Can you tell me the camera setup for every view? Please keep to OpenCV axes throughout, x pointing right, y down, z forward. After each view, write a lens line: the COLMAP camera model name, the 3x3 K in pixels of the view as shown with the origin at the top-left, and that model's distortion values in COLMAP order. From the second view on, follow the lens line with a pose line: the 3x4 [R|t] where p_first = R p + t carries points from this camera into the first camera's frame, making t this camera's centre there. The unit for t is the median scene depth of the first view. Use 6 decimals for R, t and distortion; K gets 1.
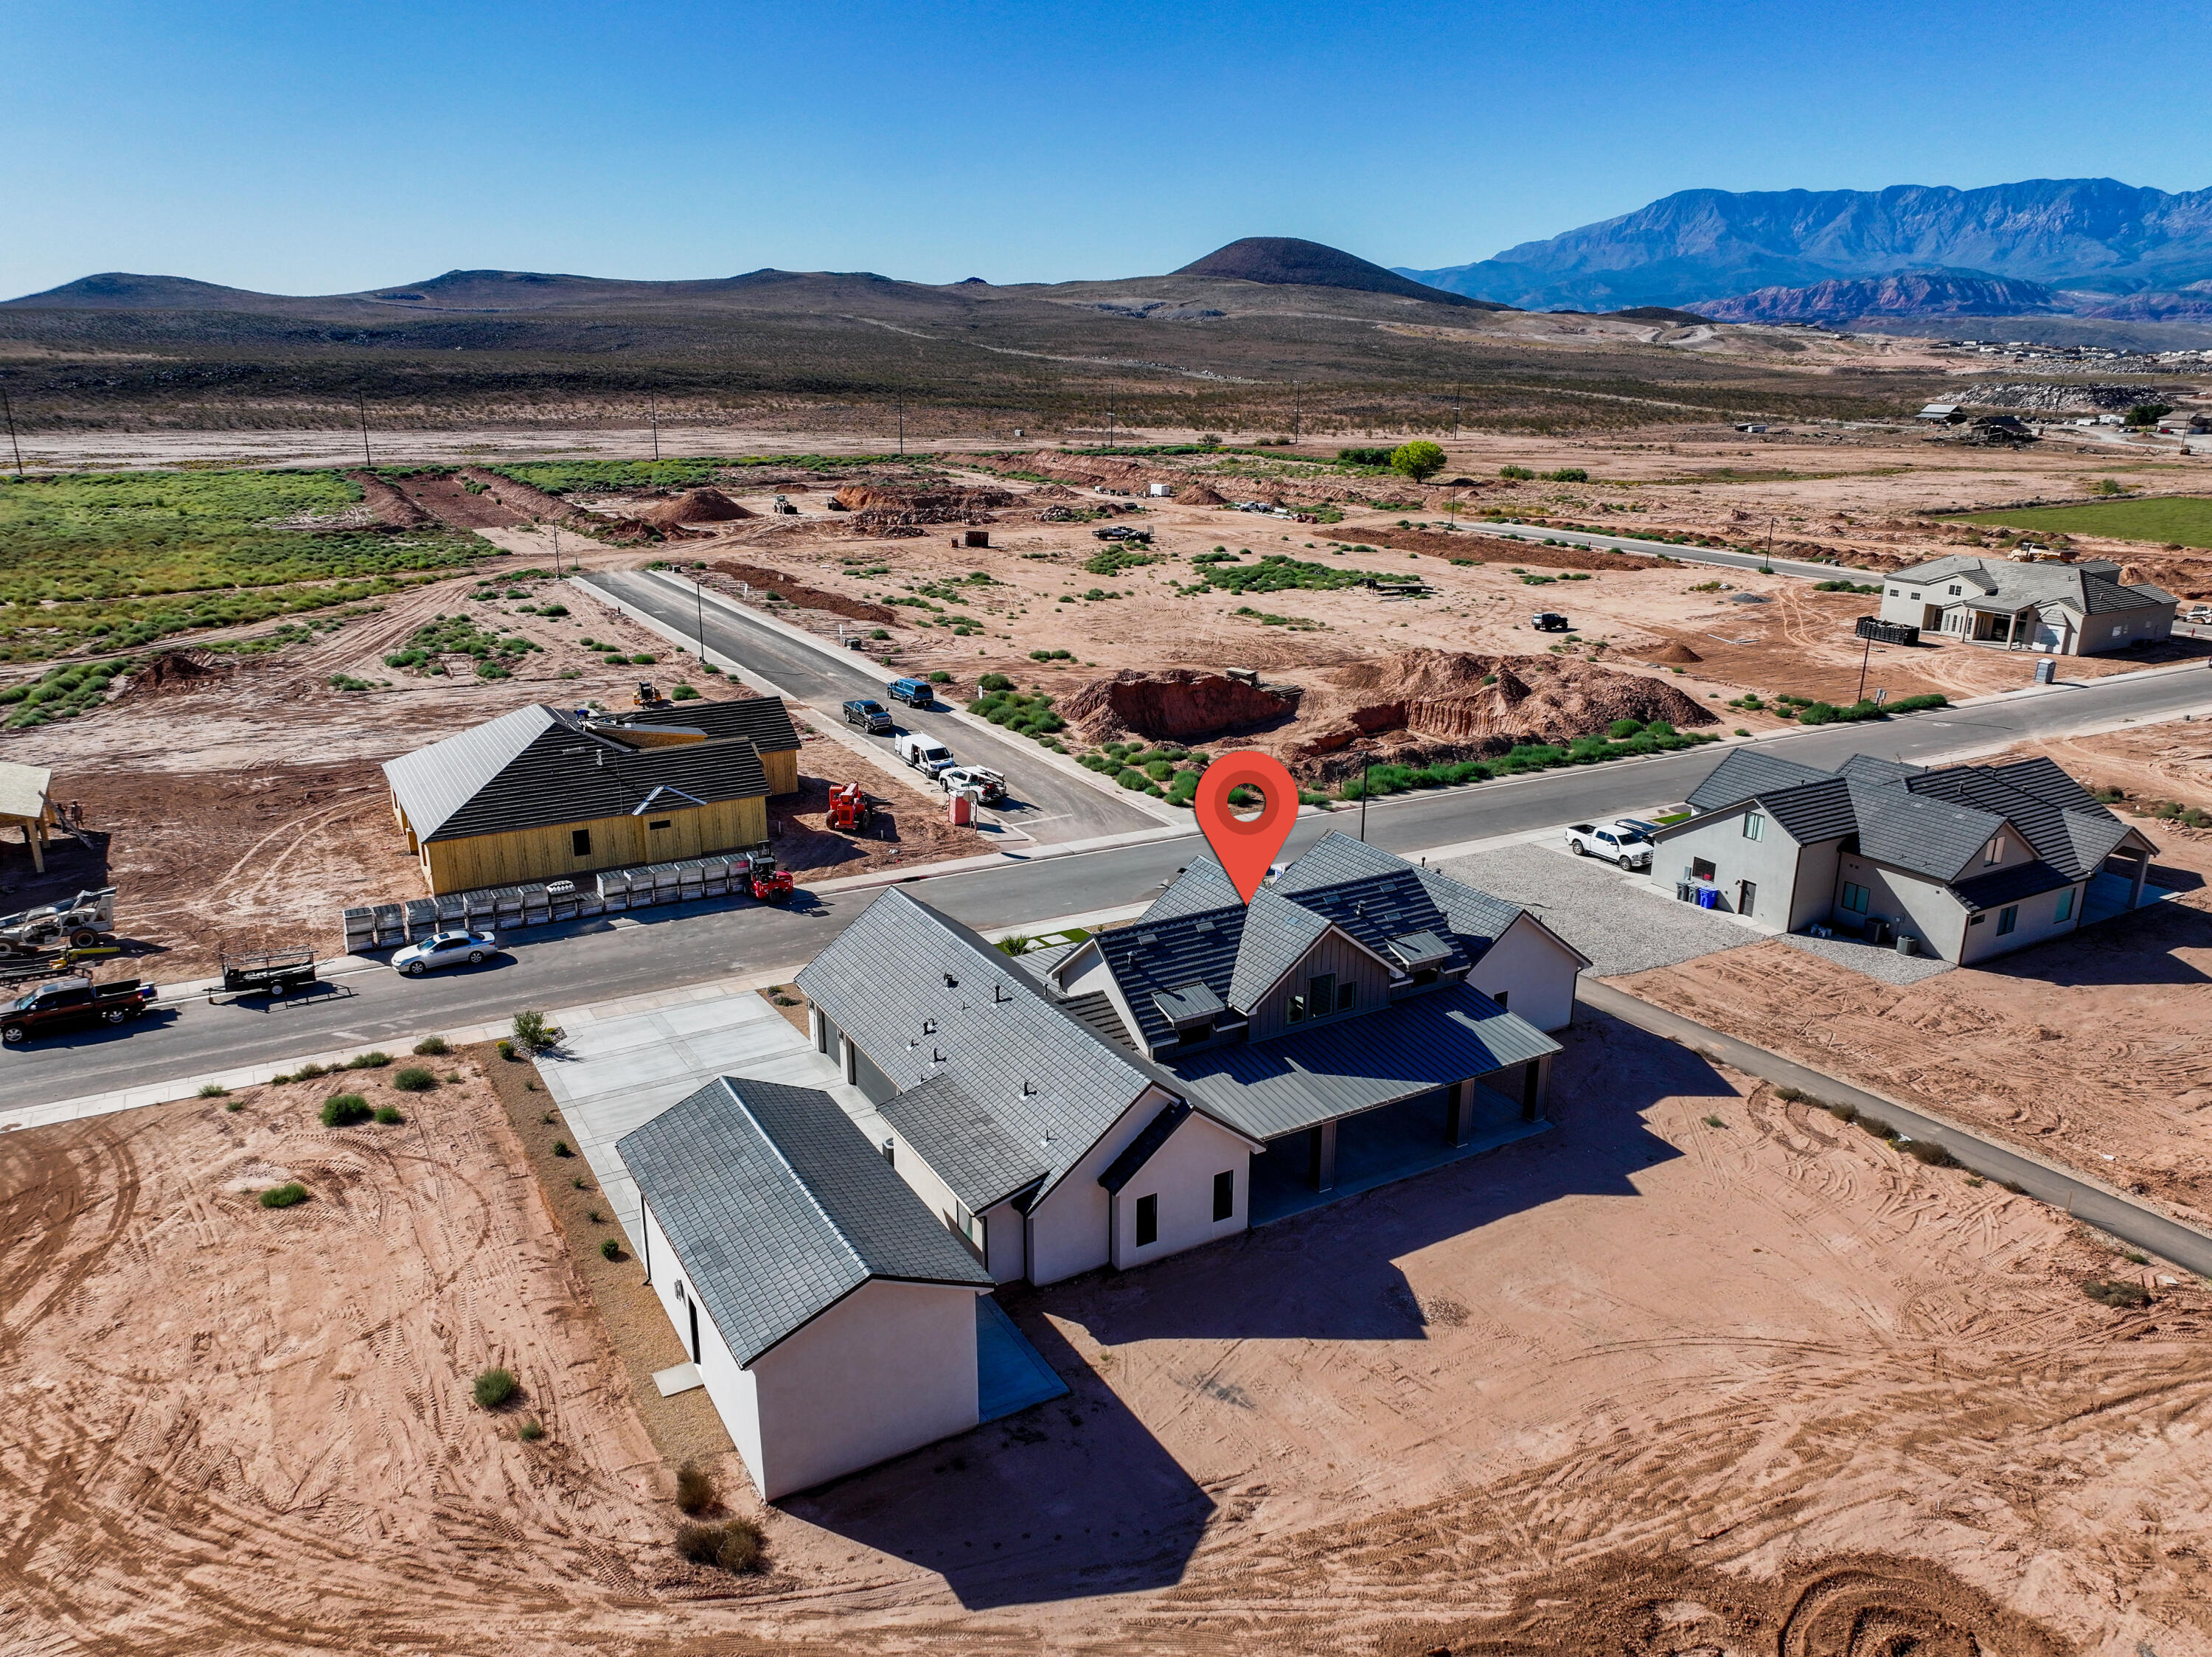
lens RADIAL K [[1559.9, 0, 1113.6], [0, 1559.9, 819.5], [0, 0, 1]] dist [-0.000879, 0.021206]
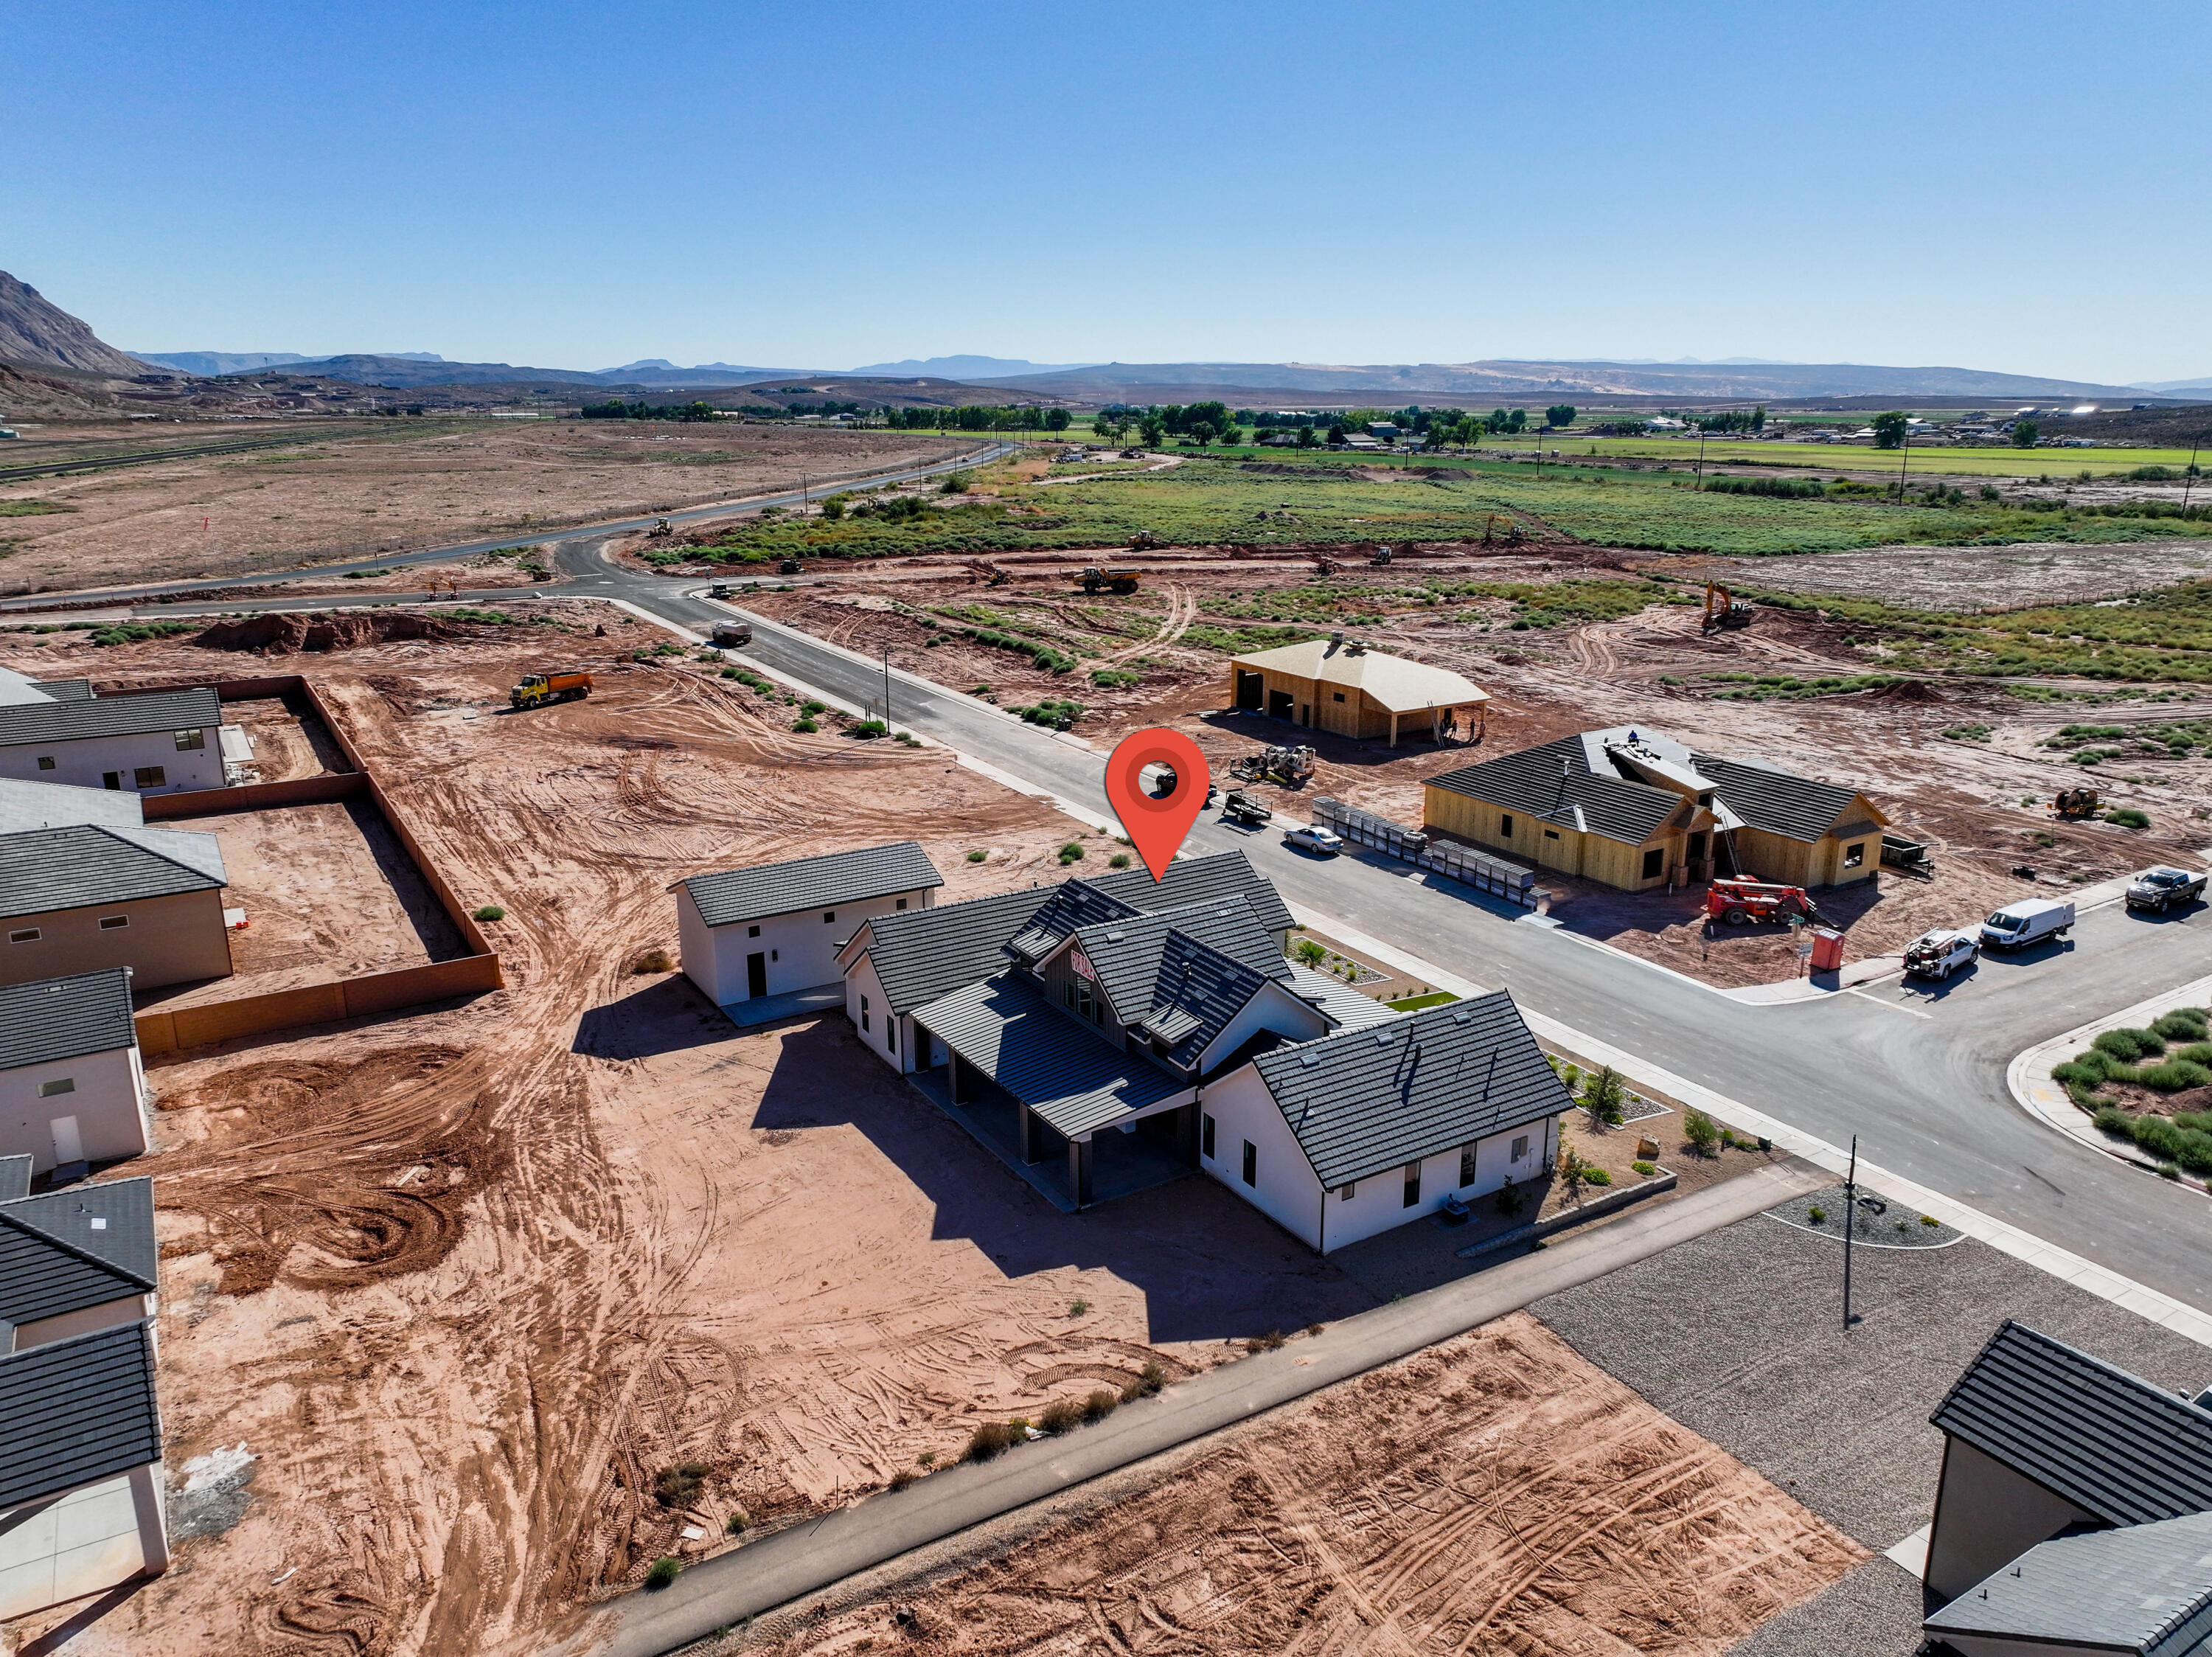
lens RADIAL K [[1559.9, 0, 1113.6], [0, 1559.9, 819.5], [0, 0, 1]] dist [-0.000879, 0.021206]
pose [[0.030757, 0.264290, -0.963953, 1.445205], [-0.292151, 0.924670, 0.244198, -0.349675], [0.955877, 0.274109, 0.105653, 1.059932]]
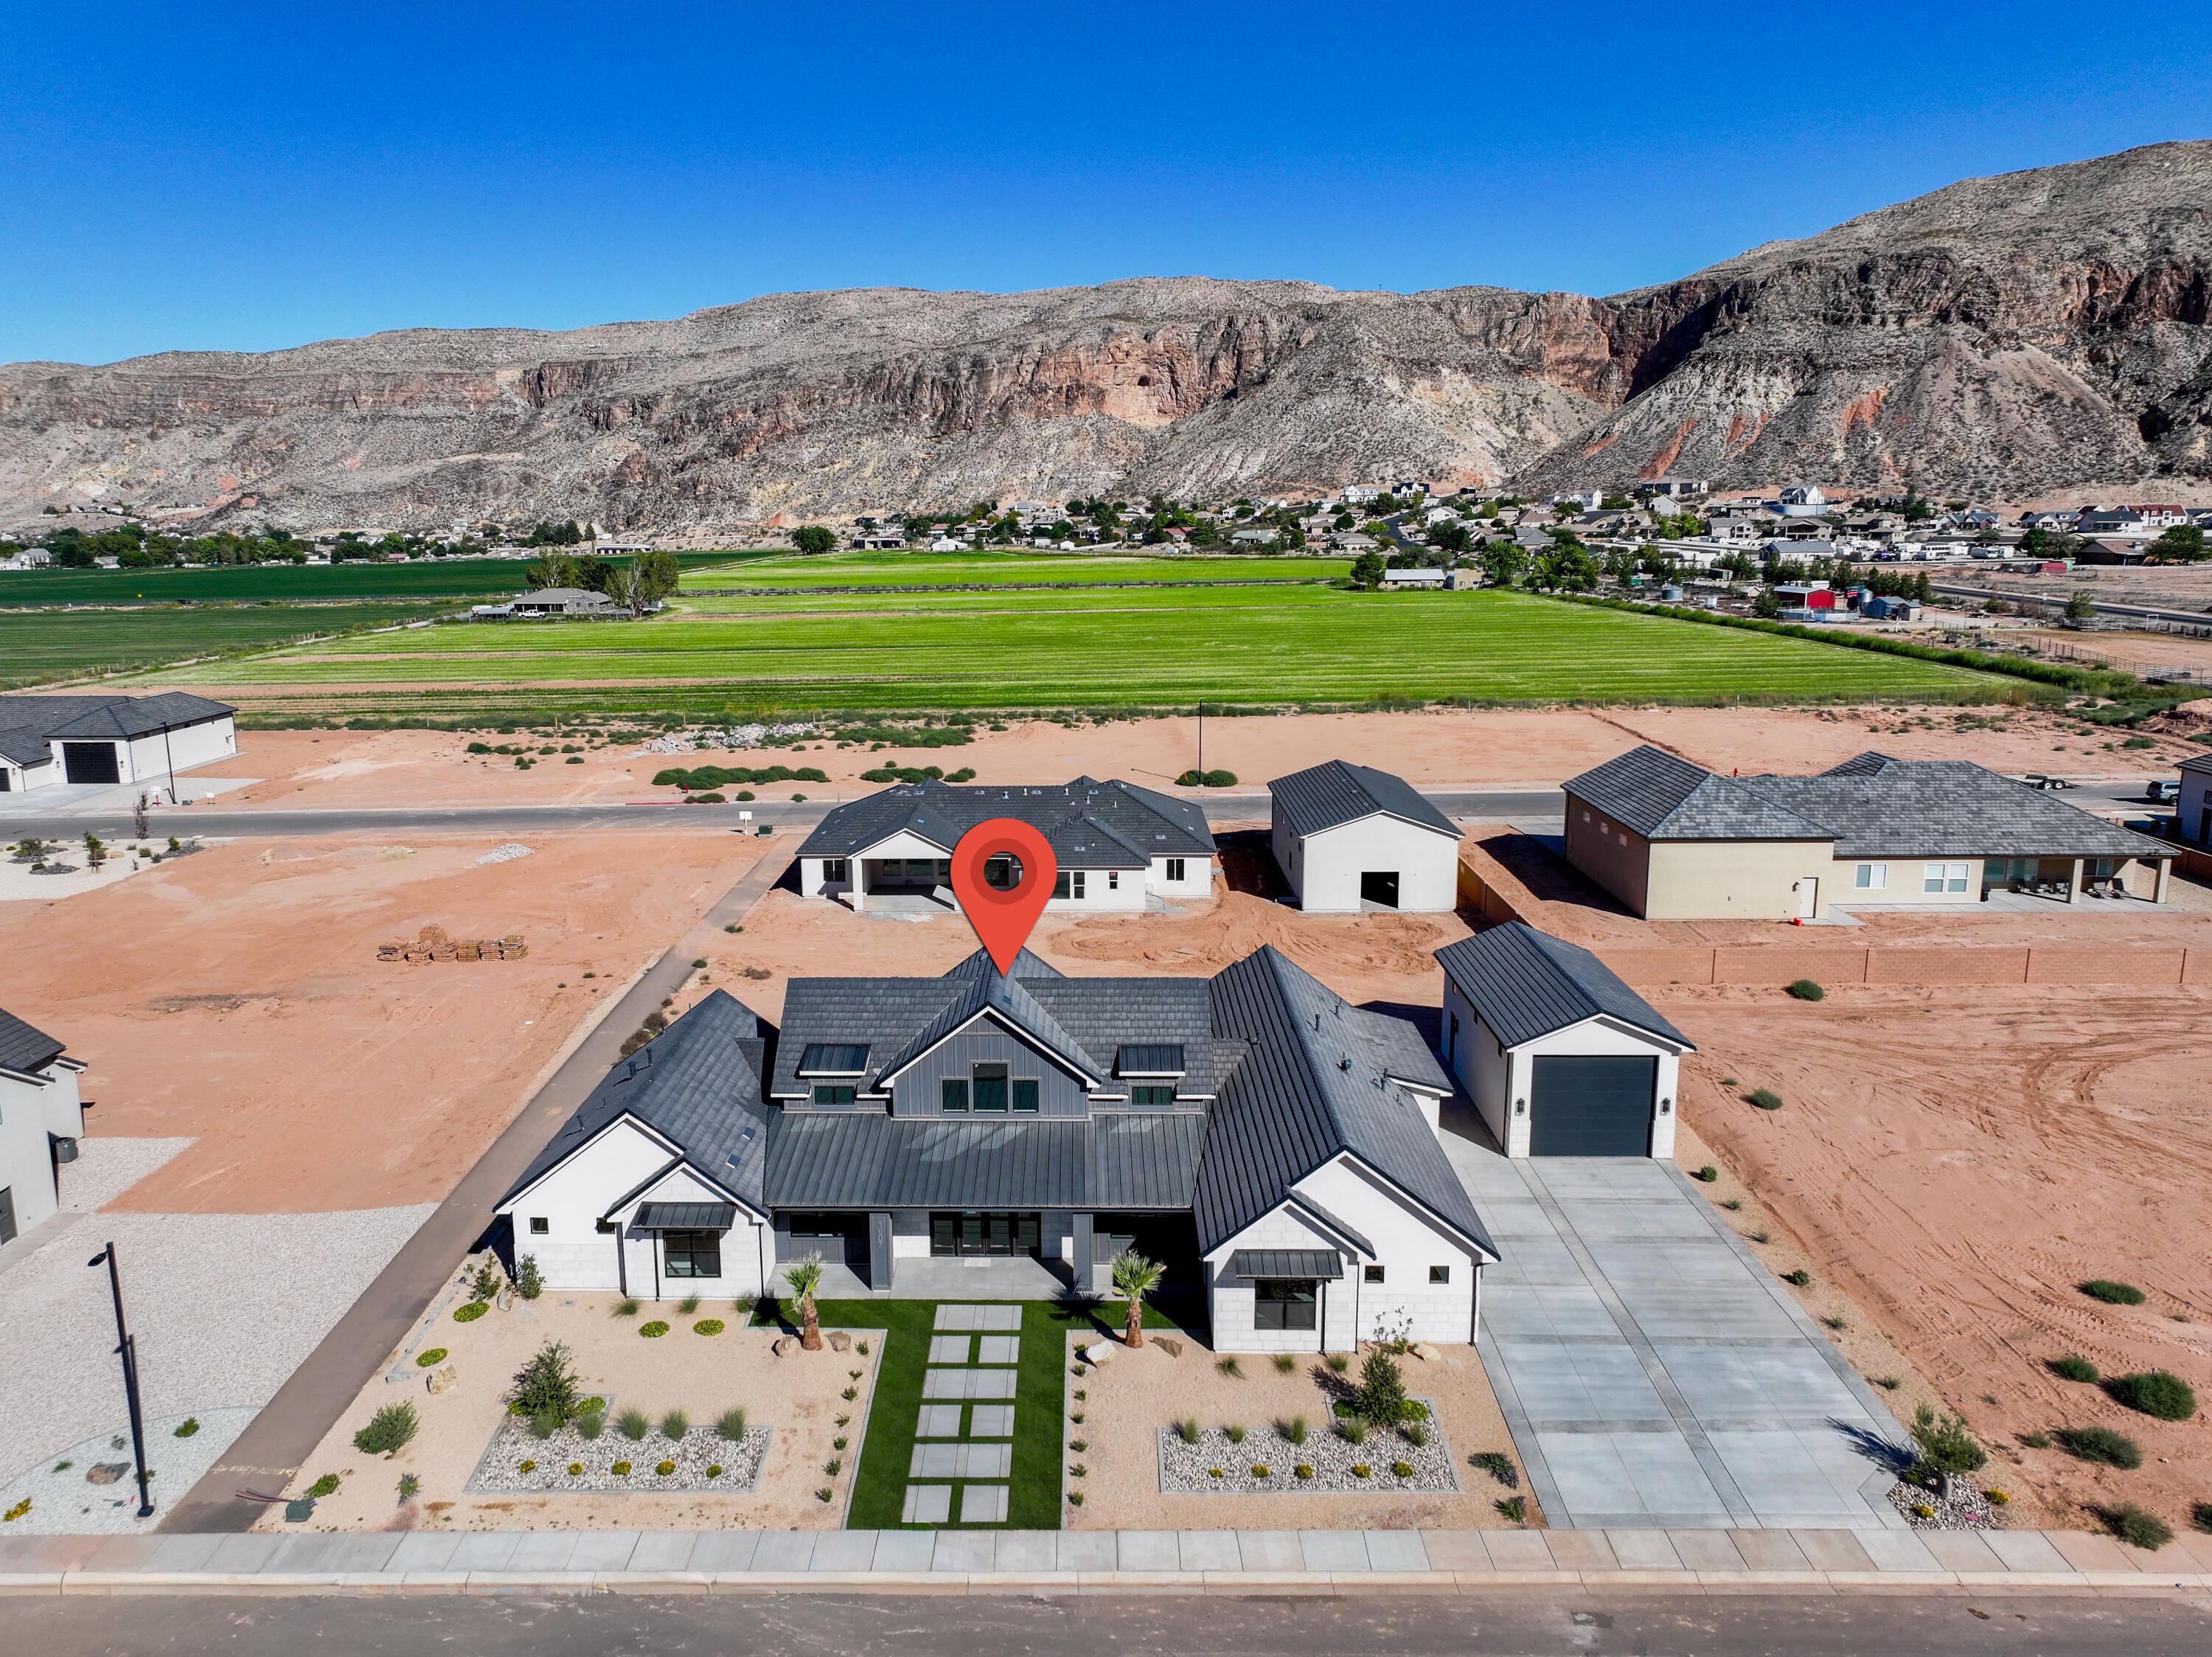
lens RADIAL K [[1603.7, 0, 1041.2], [0, 1603.7, 825.8], [0, 0, 1]] dist [-0.011366, 0.021707]
pose [[-0.846206, -0.097808, 0.523803, -0.522344], [0.164387, 0.887144, 0.431222, -0.547712], [-0.506865, 0.451009, -0.734628, 2.086621]]
